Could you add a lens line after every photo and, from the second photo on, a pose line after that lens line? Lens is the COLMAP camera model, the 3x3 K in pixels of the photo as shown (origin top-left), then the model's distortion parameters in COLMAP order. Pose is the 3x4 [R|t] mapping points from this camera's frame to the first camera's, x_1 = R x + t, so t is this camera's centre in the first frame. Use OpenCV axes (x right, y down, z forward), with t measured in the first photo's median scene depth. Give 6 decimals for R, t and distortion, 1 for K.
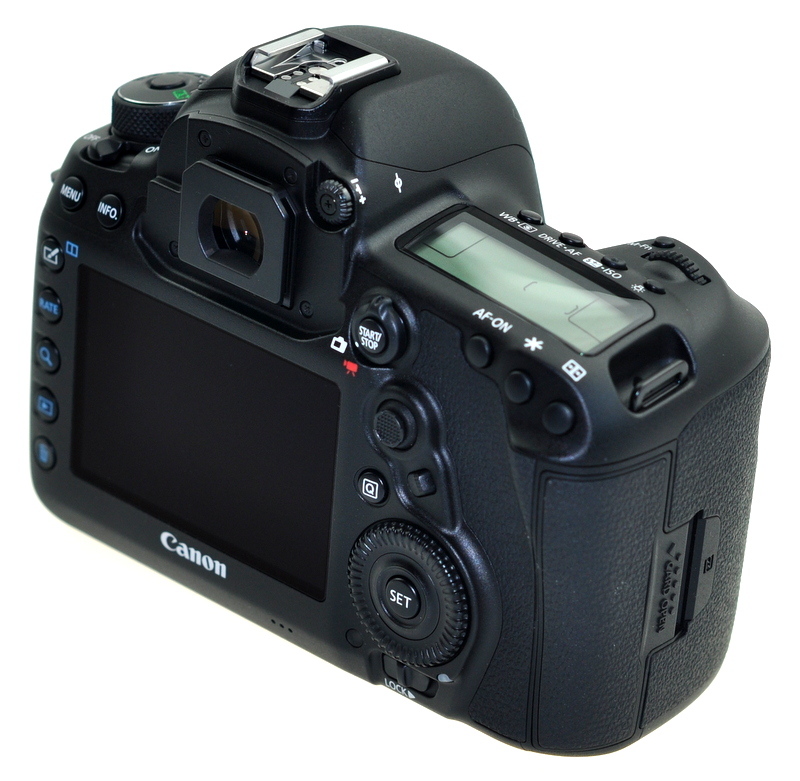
lens RADIAL K [[3777.8, 0, 400.0], [0, 3777.8, 390.5], [0, 0, 1]] dist [0.164207, 2.668417]
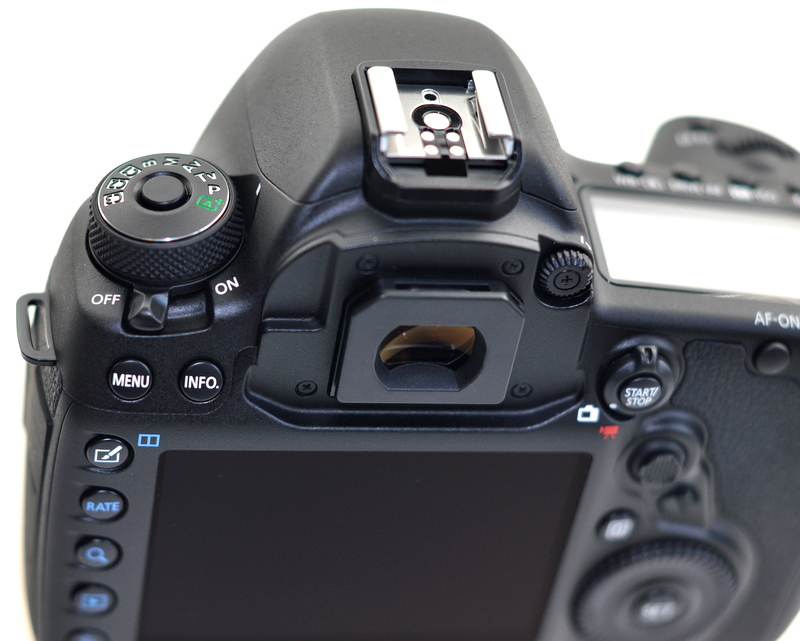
lens RADIAL K [[2346.2, 0, 400.0], [0, 2346.2, 320.5], [0, 0, 1]] dist [-0.175344, -0.344107]
pose [[0.652155, -0.478969, 0.587607, -0.338908], [0.252150, 0.868038, 0.427704, -0.263085], [-0.714922, -0.130764, 0.686867, 0.666796]]
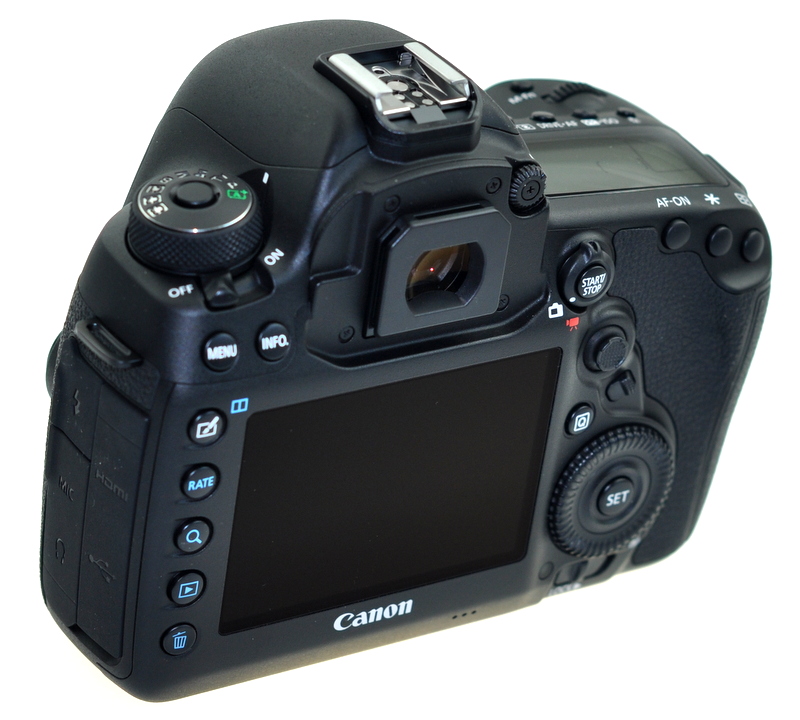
lens RADIAL K [[3581.1, 0, 400.0], [0, 3581.1, 360.0], [0, 0, 1]] dist [-0.005883, -1.683465]
pose [[0.275165, -0.502523, 0.819606, -0.799908], [0.341749, 0.847963, 0.405175, -0.393894], [-0.898606, 0.168609, 0.405066, 0.651454]]
